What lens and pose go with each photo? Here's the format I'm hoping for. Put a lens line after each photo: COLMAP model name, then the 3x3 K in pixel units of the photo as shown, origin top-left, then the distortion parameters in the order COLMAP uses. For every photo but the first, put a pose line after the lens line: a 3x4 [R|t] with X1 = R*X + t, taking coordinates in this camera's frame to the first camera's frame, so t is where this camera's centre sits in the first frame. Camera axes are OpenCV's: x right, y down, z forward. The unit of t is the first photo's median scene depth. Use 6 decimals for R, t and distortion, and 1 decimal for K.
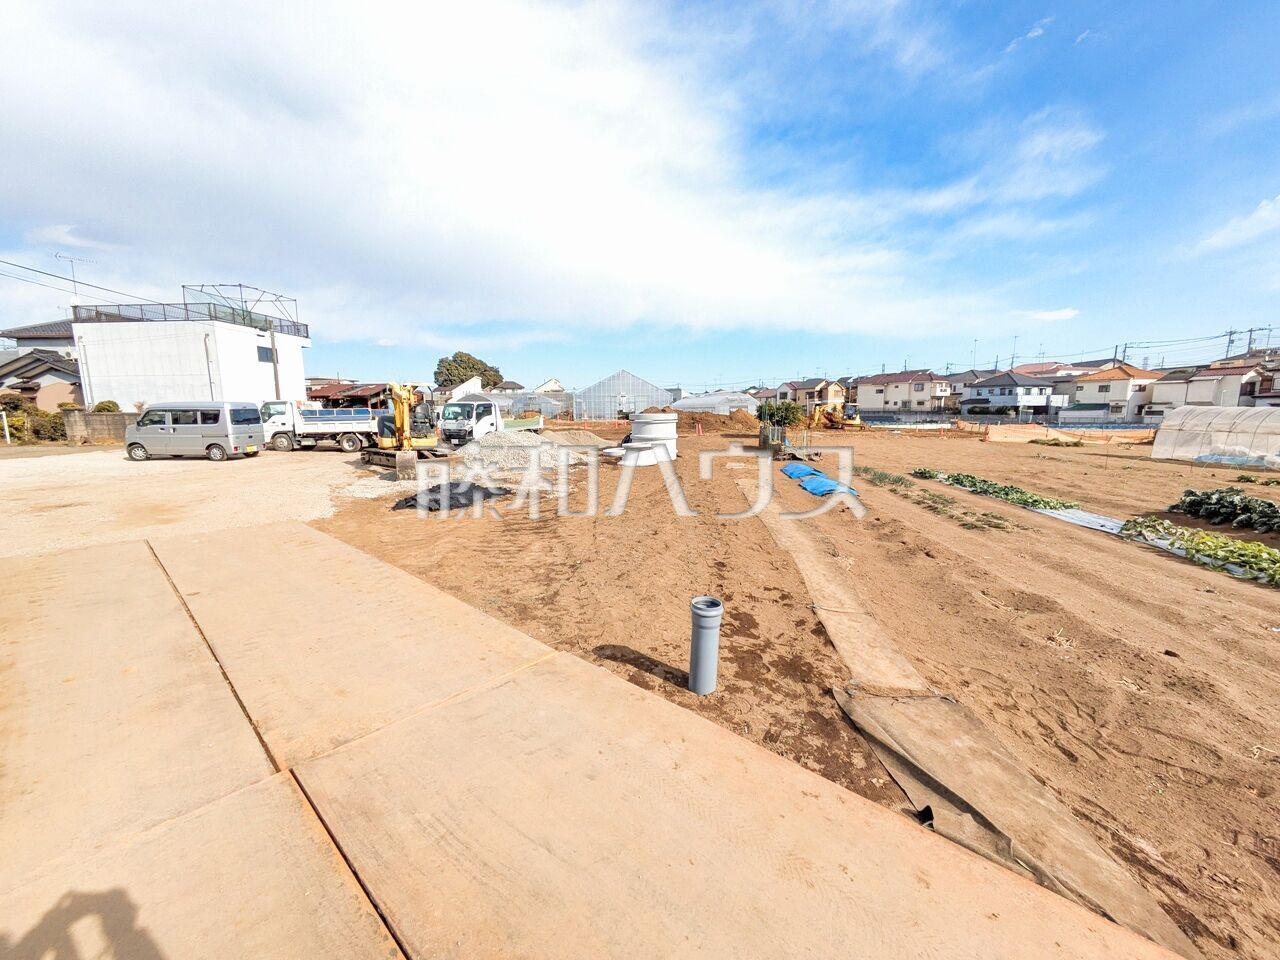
lens RADIAL K [[482.9, 0, 639.7], [0, 482.9, 528.9], [0, 0, 1]] dist [0.000943, 0.000326]
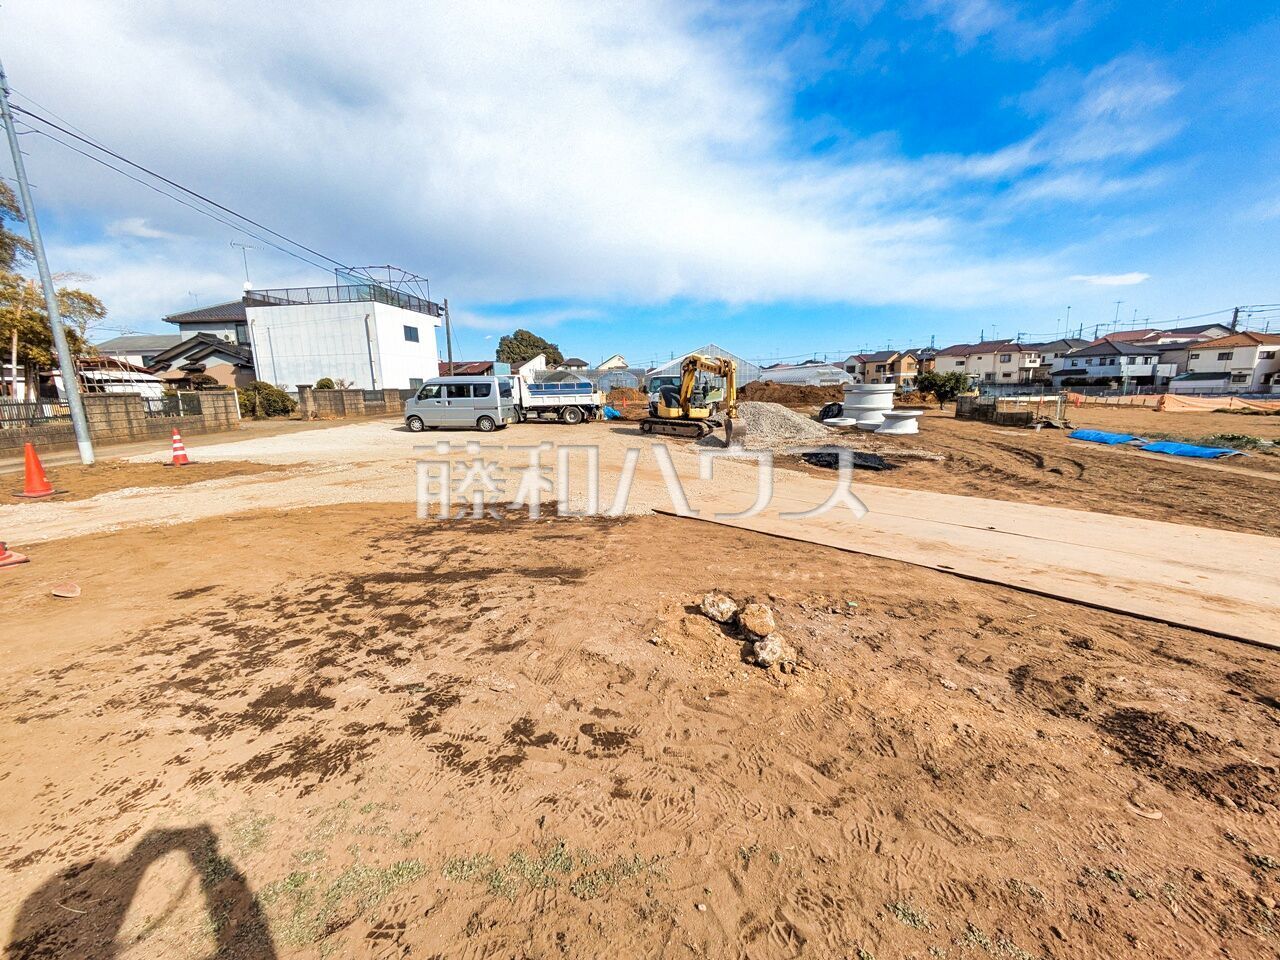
lens RADIAL K [[490.8, 0, 641.6], [0, 490.8, 500.1], [0, 0, 1]] dist [0.002276, 0.000554]
pose [[0.998198, 0.003367, -0.059910, -0.076687], [-0.004231, 0.999889, -0.014290, 0.003665], [0.059855, 0.014517, 0.998101, -0.007970]]
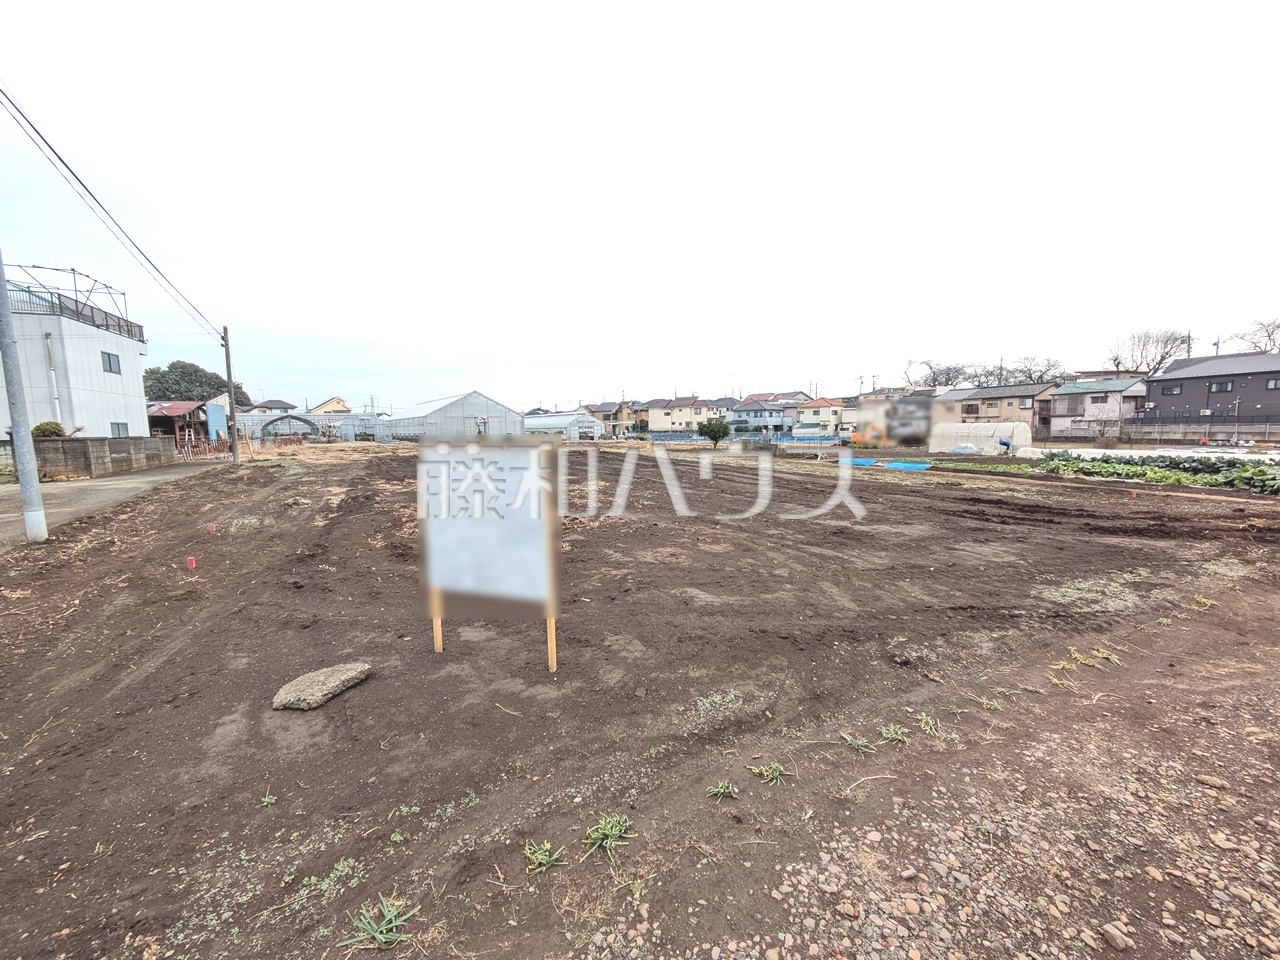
lens RADIAL K [[503.1, 0, 640.0], [0, 503.1, 480.0], [0, 0, 1]] dist [0.001959, 0.000182]
pose [[0.878363, -0.057416, 0.474534, -0.156572], [0.125774, 0.985537, -0.113564, 0.005206], [-0.461151, 0.159435, 0.872881, -0.016193]]
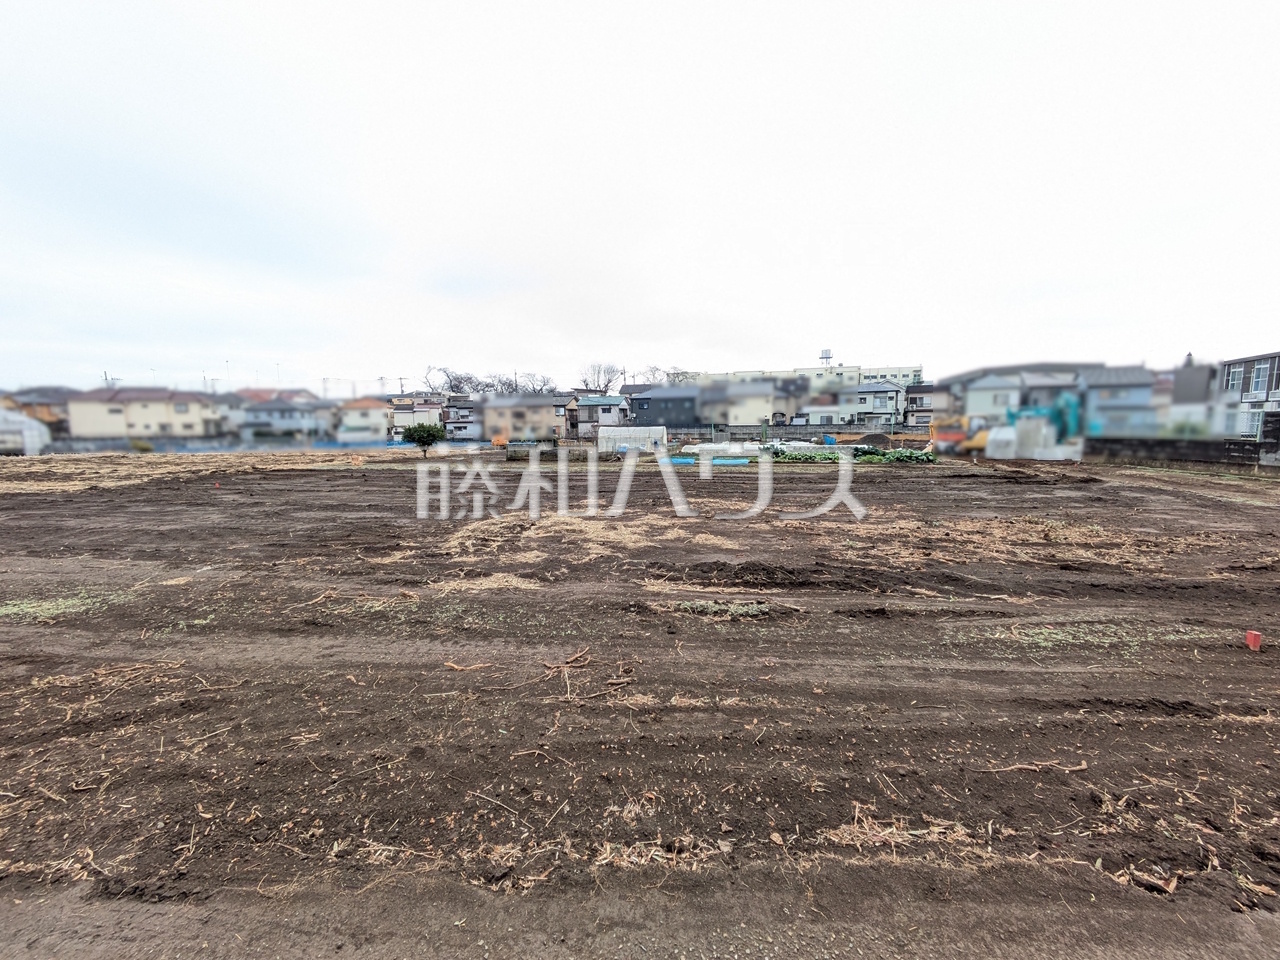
lens RADIAL K [[508.4, 0, 642.1], [0, 508.4, 474.3], [0, 0, 1]] dist [0.000076, 0.000113]
pose [[0.091473, -0.094133, 0.991348, -0.235906], [0.252170, 0.965263, 0.068388, -0.035295], [-0.963350, 0.243733, 0.112033, 0.138666]]
